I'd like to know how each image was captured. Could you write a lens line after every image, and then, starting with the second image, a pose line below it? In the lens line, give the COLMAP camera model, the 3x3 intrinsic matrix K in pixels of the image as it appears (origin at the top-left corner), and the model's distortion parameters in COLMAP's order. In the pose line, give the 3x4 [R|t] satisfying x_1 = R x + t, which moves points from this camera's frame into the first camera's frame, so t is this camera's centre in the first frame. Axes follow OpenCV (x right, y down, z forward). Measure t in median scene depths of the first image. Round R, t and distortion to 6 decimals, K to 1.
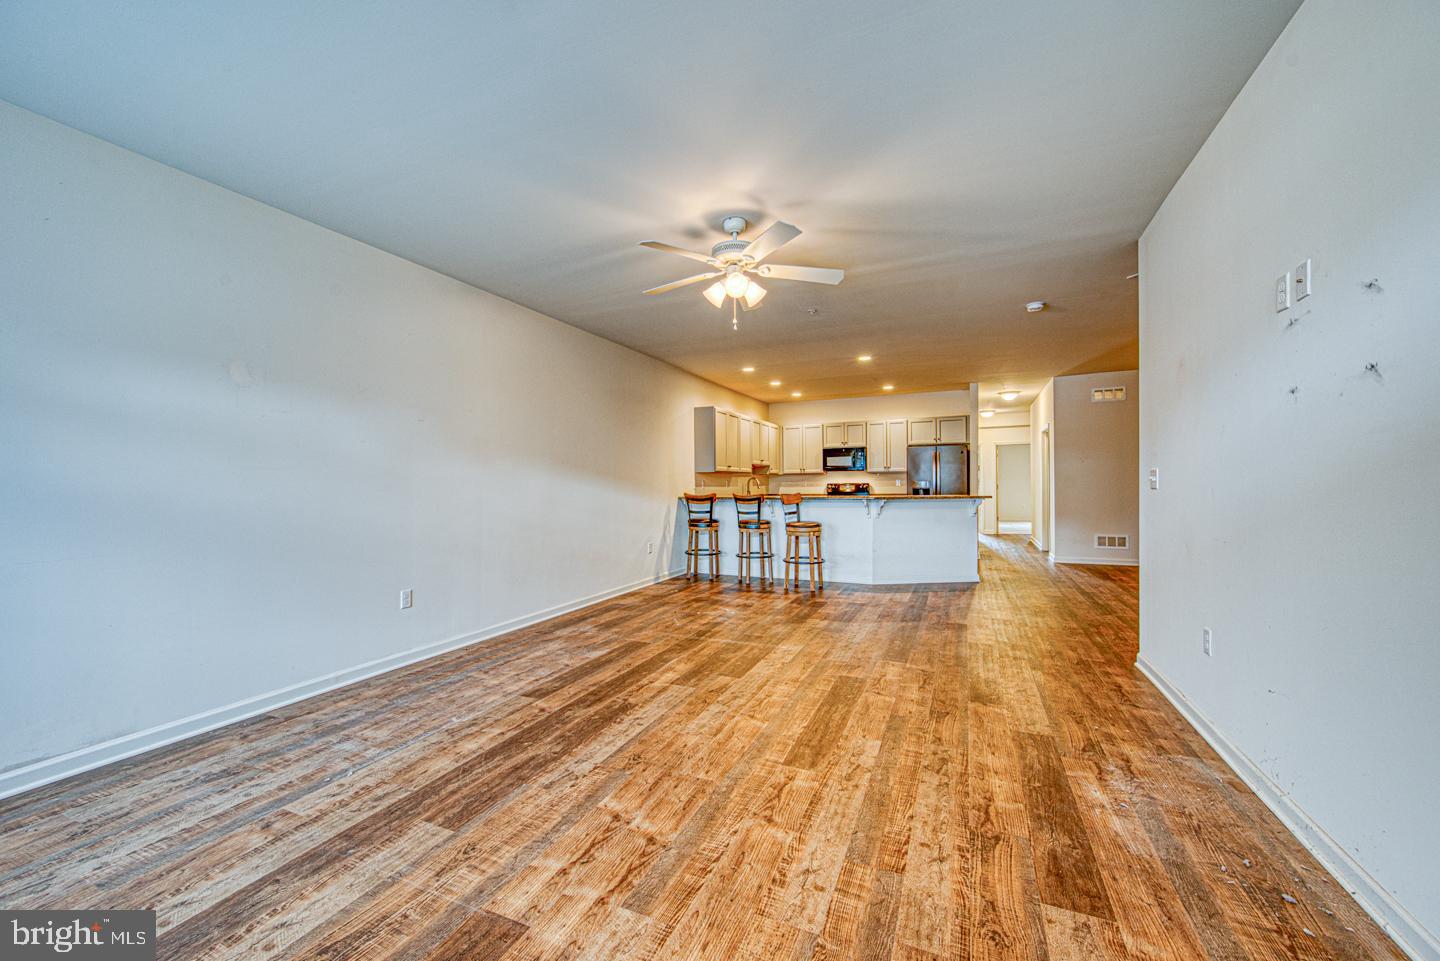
lens RADIAL K [[558.6, 0, 713.9], [0, 558.6, 484.4], [0, 0, 1]] dist [0.001050, -0.000146]
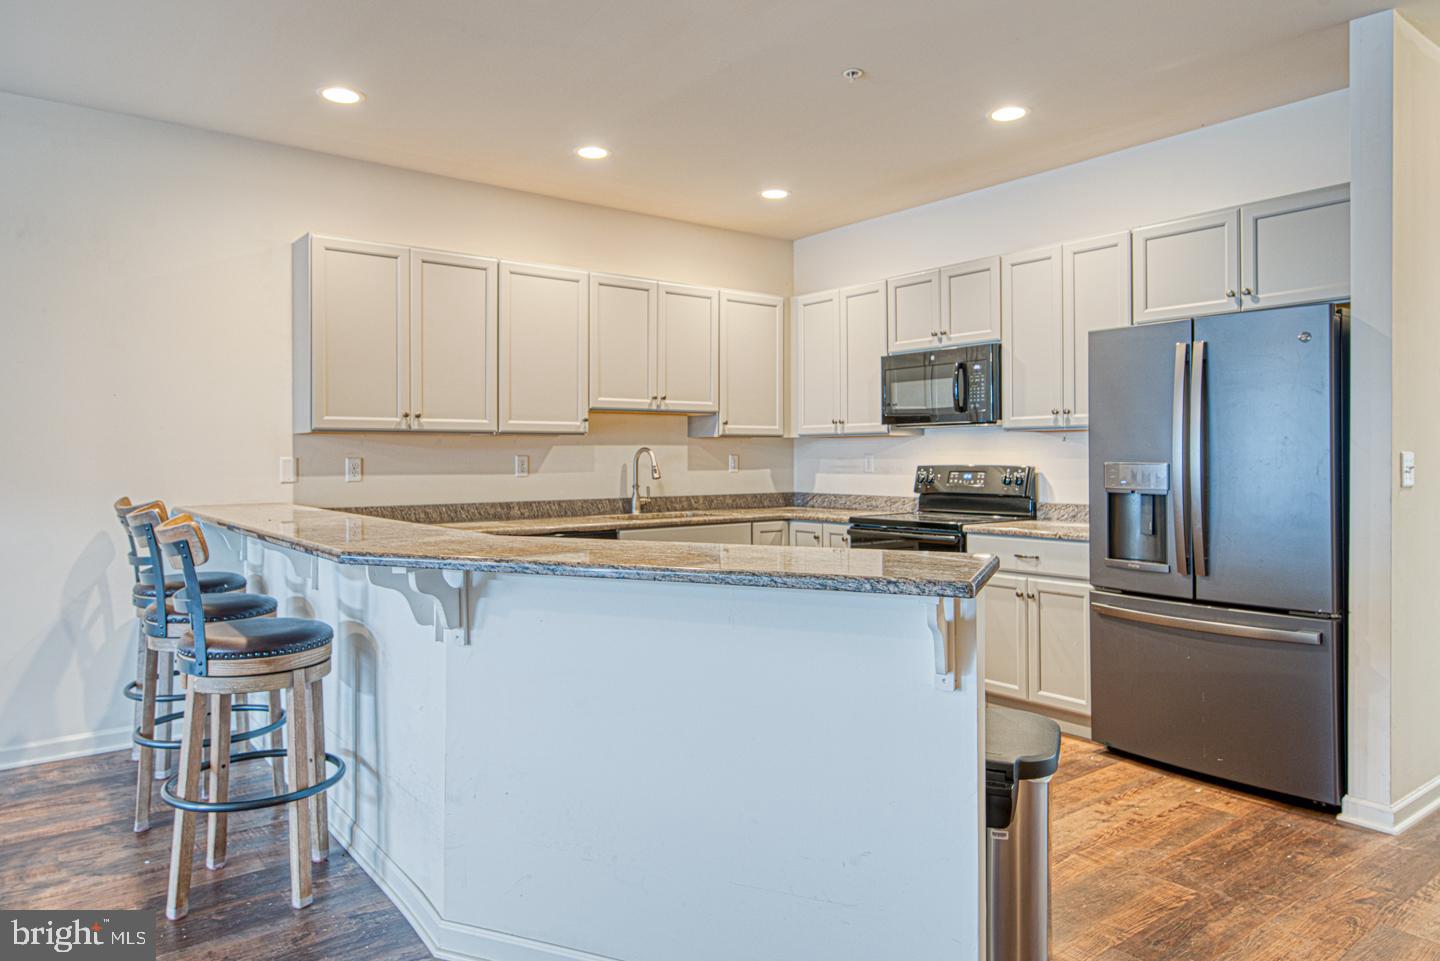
lens RADIAL K [[901.0, 0, 698.8], [0, 901.0, 444.7], [0, 0, 1]] dist [0.007048, 0.000611]
pose [[0.880491, 0.002610, -0.474055, 0.955256], [-0.005822, 0.999969, -0.005308, -0.027387], [0.474026, 0.007434, 0.880479, 1.357251]]
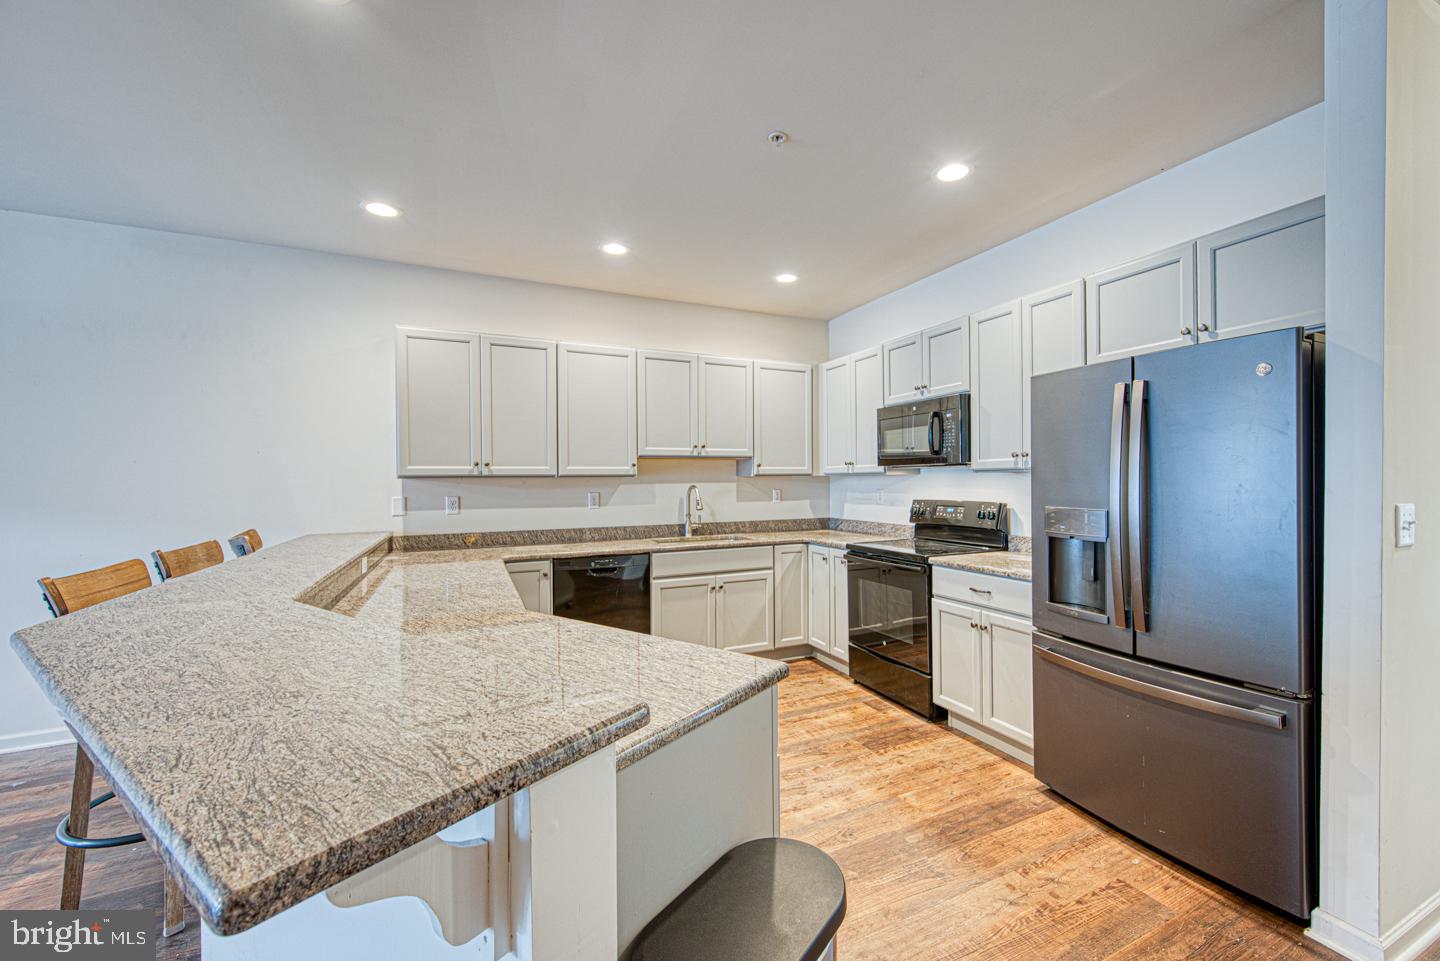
lens RADIAL K [[569.6, 0, 747.6], [0, 569.6, 478.8], [0, 0, 1]] dist [-0.000113, 0.000093]
pose [[0.776935, 0.003182, -0.629573, 1.020099], [0.000718, 0.999982, 0.005939, -0.050737], [0.629581, -0.005067, 0.776918, 1.756576]]
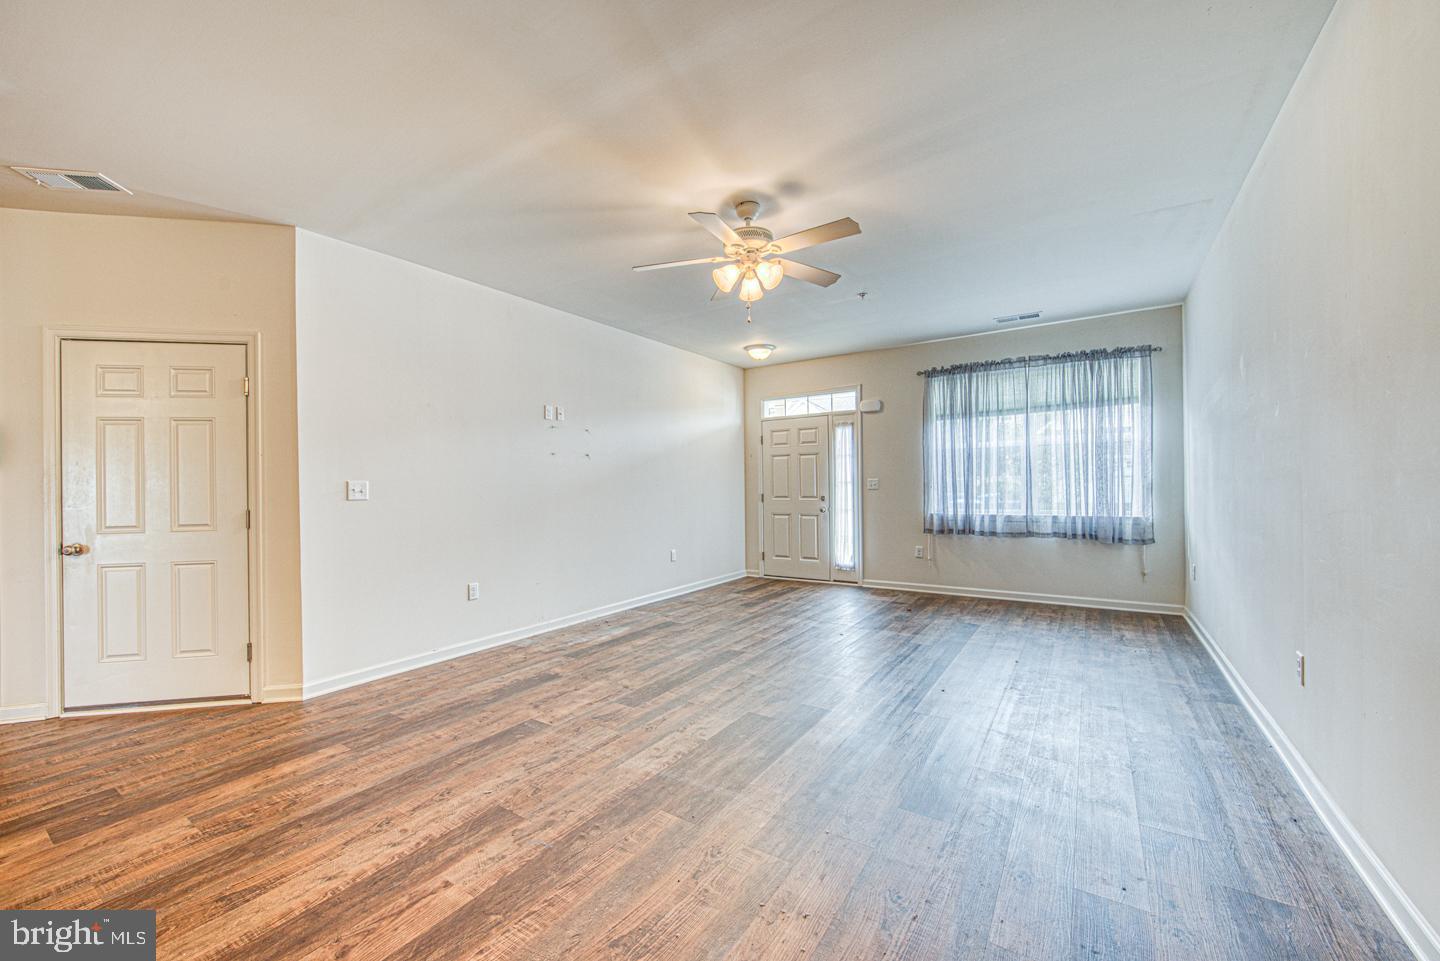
lens RADIAL K [[570.0, 0, 715.3], [0, 570.0, 485.0], [0, 0, 1]] dist [0.024822, -0.000108]
pose [[-0.987245, 0.022888, 0.157555, -0.045200], [0.022218, 0.999735, -0.006014, 0.001889], [-0.157651, -0.002437, -0.987492, 1.755282]]
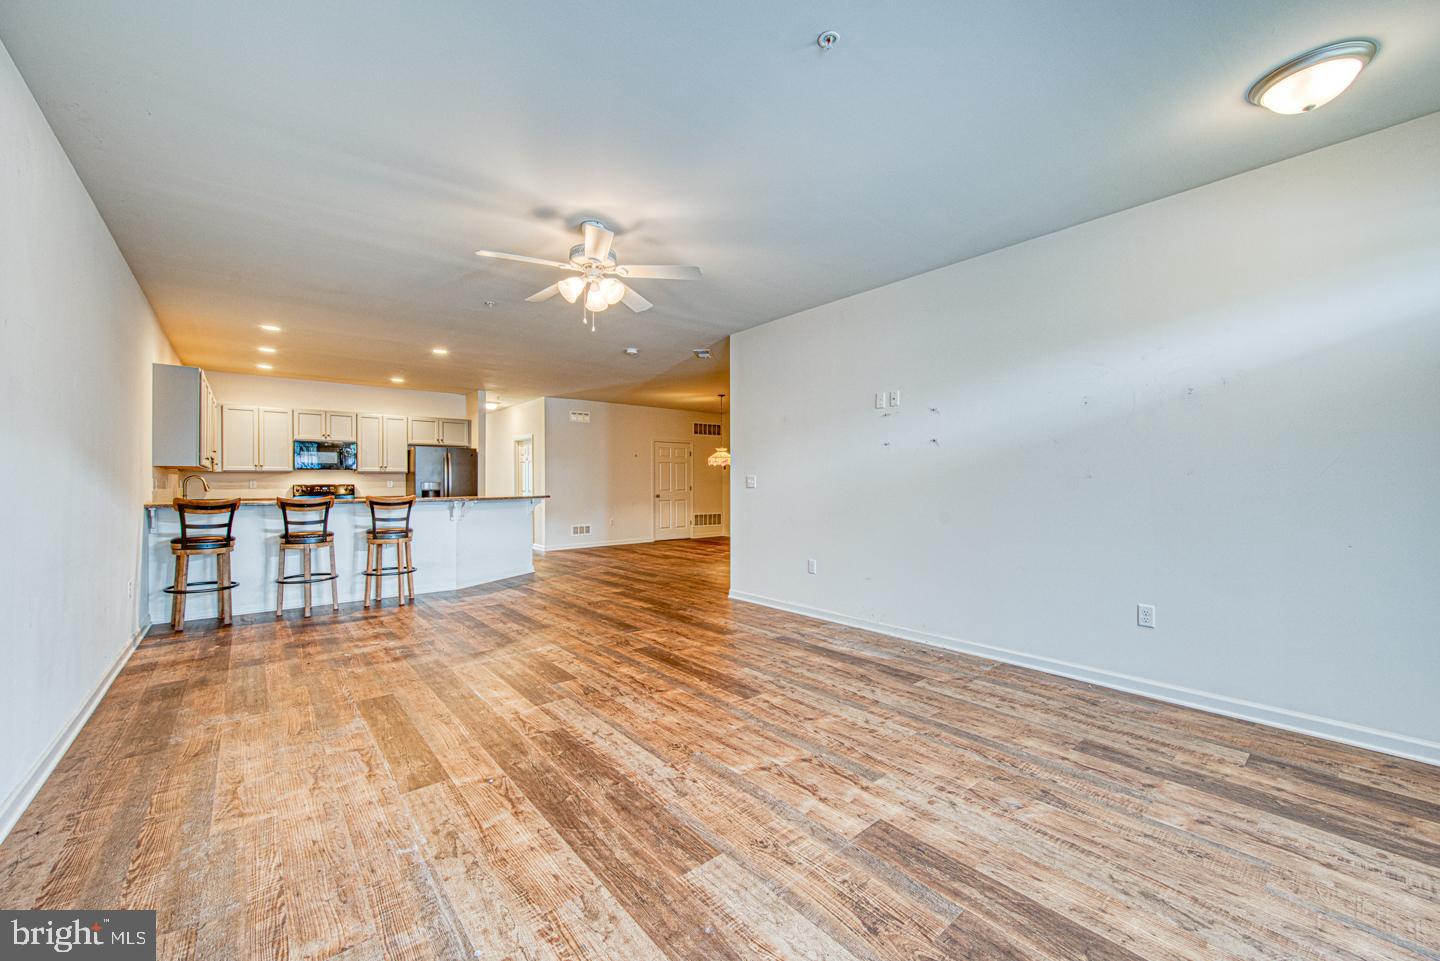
lens RADIAL K [[558.6, 0, 713.9], [0, 558.6, 484.4], [0, 0, 1]] dist [0.001050, -0.000146]
pose [[0.441691, 0.004688, 0.897155, -0.694707], [-0.000228, 0.999987, -0.005113, 0.005347], [-0.897167, 0.002054, 0.441686, 0.317623]]
